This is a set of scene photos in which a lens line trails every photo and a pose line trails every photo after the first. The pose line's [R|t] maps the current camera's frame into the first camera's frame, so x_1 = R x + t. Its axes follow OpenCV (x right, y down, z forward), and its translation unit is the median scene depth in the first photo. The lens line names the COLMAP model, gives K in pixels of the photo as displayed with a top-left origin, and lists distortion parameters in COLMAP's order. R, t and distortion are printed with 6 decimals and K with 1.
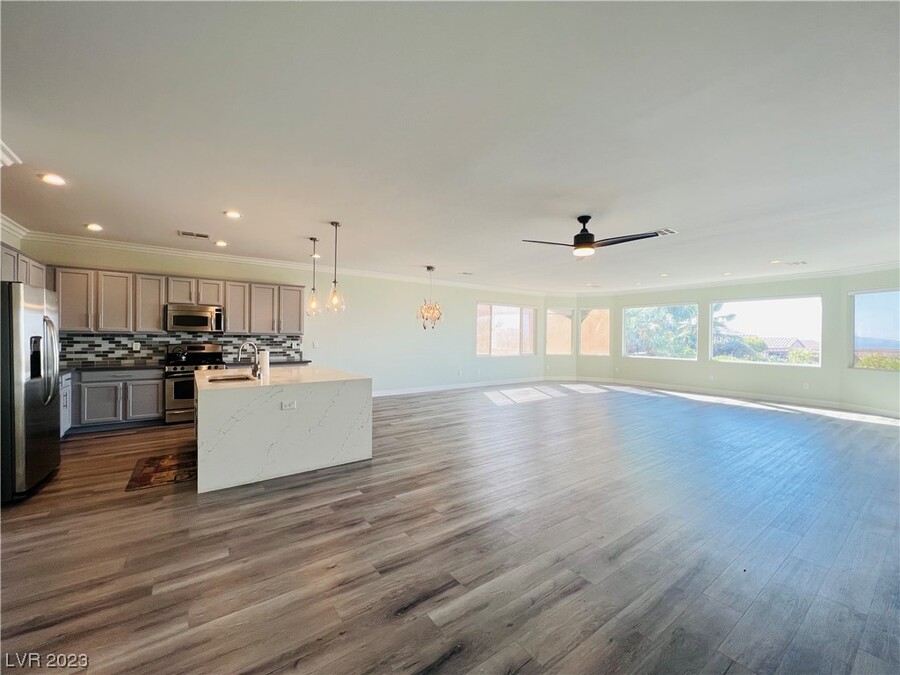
lens RADIAL K [[363.6, 0, 448.8], [0, 363.6, 339.0], [0, 0, 1]] dist [0.002830, -0.000061]
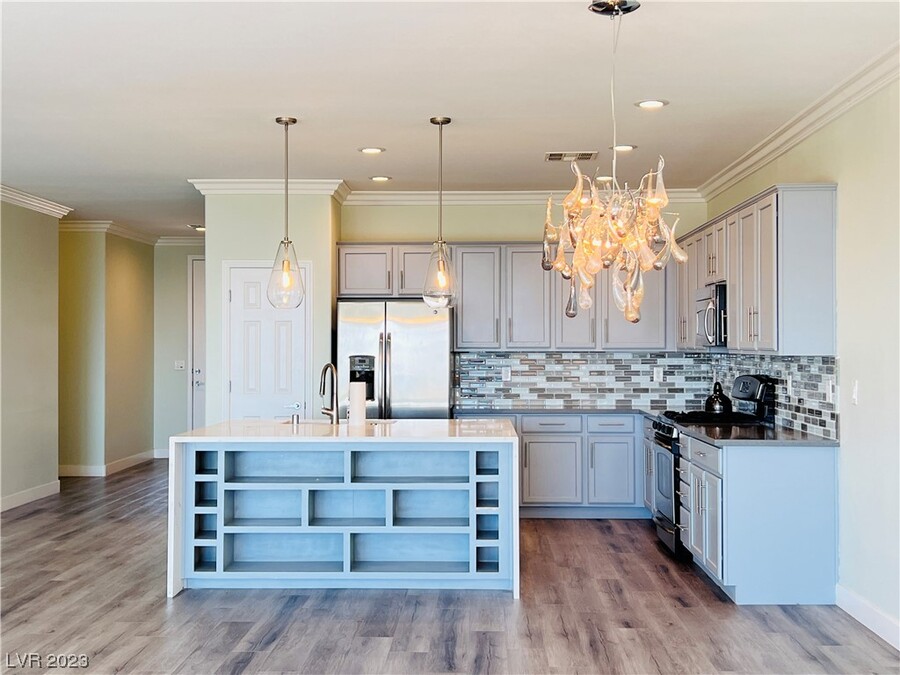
lens RADIAL K [[1155.8, 0, 457.1], [0, 1155.8, 334.3], [0, 0, 1]] dist [0.120418, 0.000000]
pose [[-0.607098, -0.018340, -0.794415, 0.578980], [-0.013121, 0.999829, -0.013055, -0.013173], [0.794518, 0.002498, -0.607235, 1.601194]]
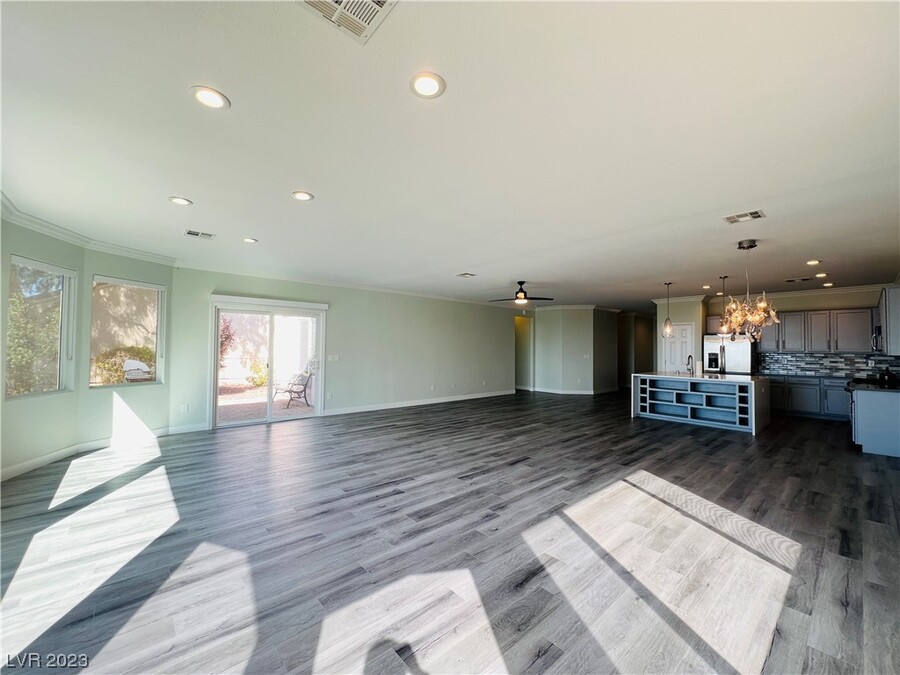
lens RADIAL K [[363.6, 0, 449.6], [0, 363.6, 341.8], [0, 0, 1]] dist [0.002830, -0.000061]
pose [[-0.995714, -0.021496, -0.089958, 0.614270], [-0.020868, 0.999751, -0.007913, -0.015108], [0.090105, -0.006002, -0.995914, 1.929813]]
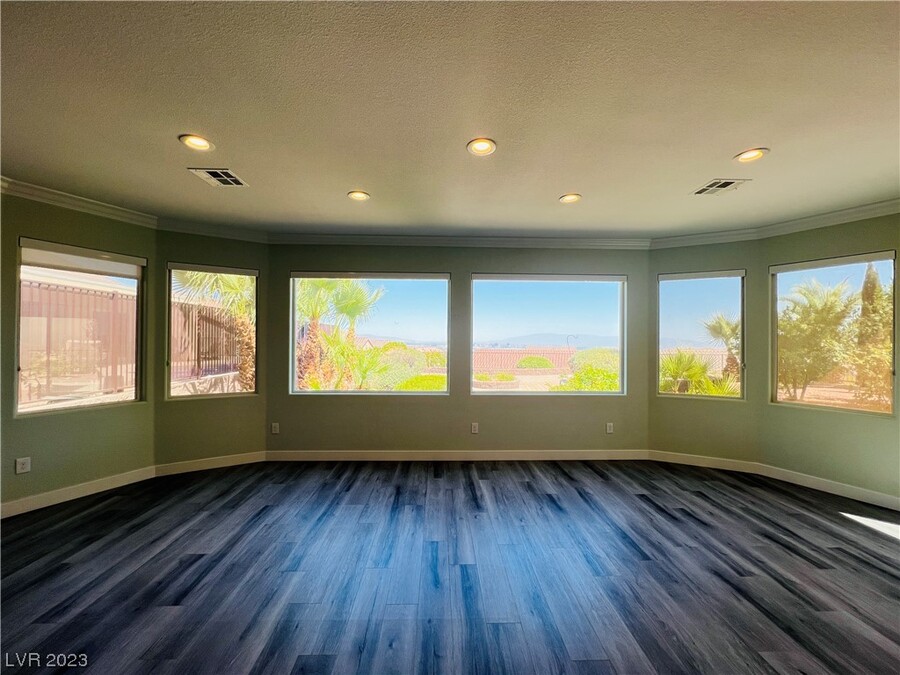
lens RADIAL K [[363.6, 0, 450.7], [0, 363.6, 337.3], [0, 0, 1]] dist [0.002830, -0.000061]
pose [[0.555952, -0.001332, 0.831214, 0.435794], [0.008153, 0.999959, -0.003850, -0.022732], [-0.831175, 0.008917, 0.555940, 1.154993]]
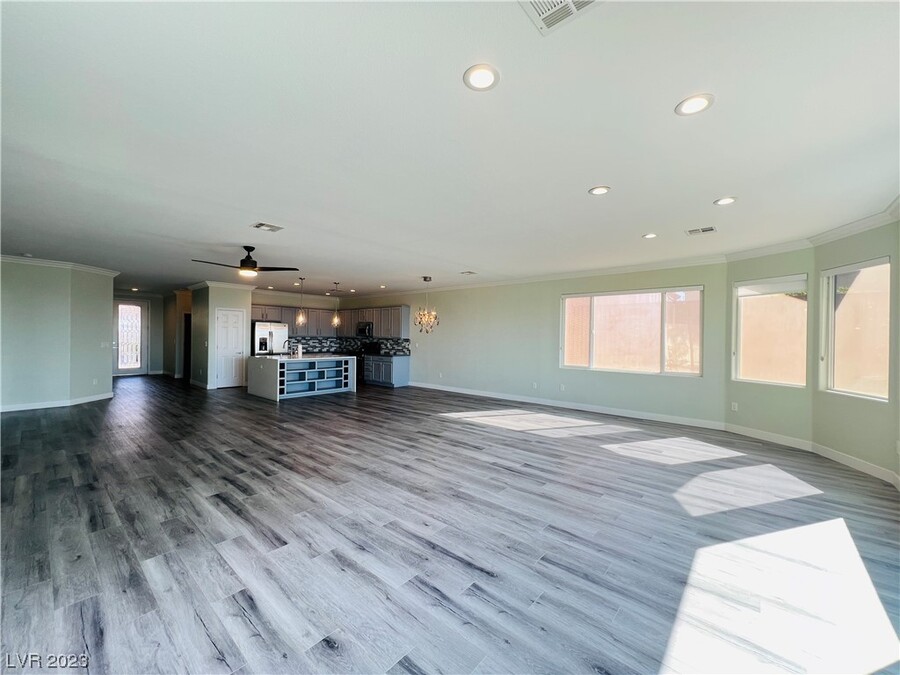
lens RADIAL K [[363.6, 0, 447.2], [0, 363.6, 336.4], [0, 0, 1]] dist [0.002830, -0.000061]
pose [[0.223449, -0.008642, -0.974677, 1.291550], [-0.018706, 0.999739, -0.013152, -0.002951], [0.974536, 0.021171, 0.223229, 1.002359]]
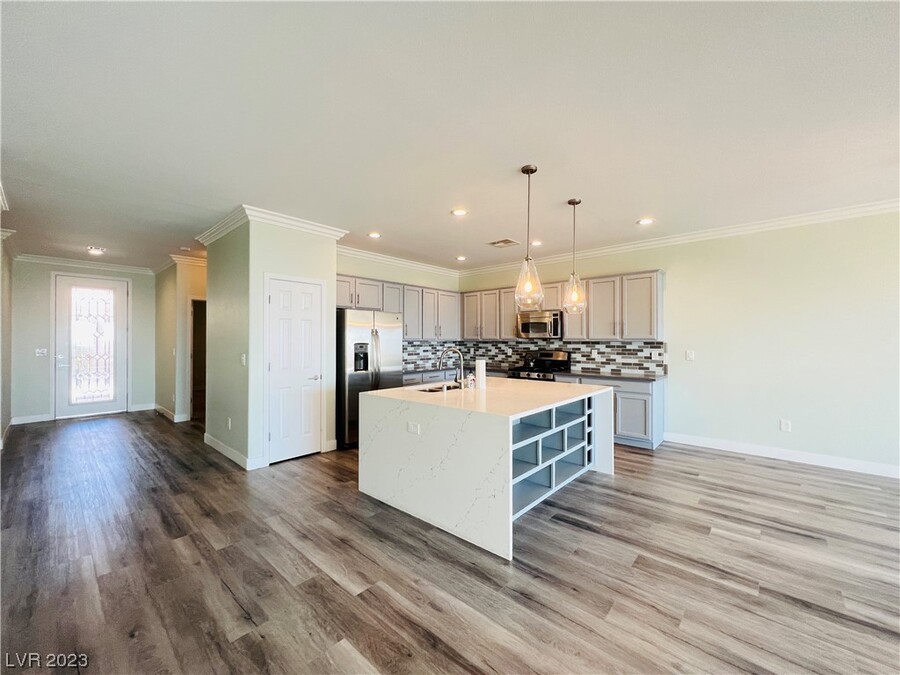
lens RADIAL K [[363.6, 0, 446.1], [0, 363.6, 334.1], [0, 0, 1]] dist [0.002830, -0.000061]
pose [[0.208309, -0.028010, -0.977662, 0.223812], [-0.006074, 0.999534, -0.029931, -0.000340], [0.978044, 0.012173, 0.208042, 0.549598]]
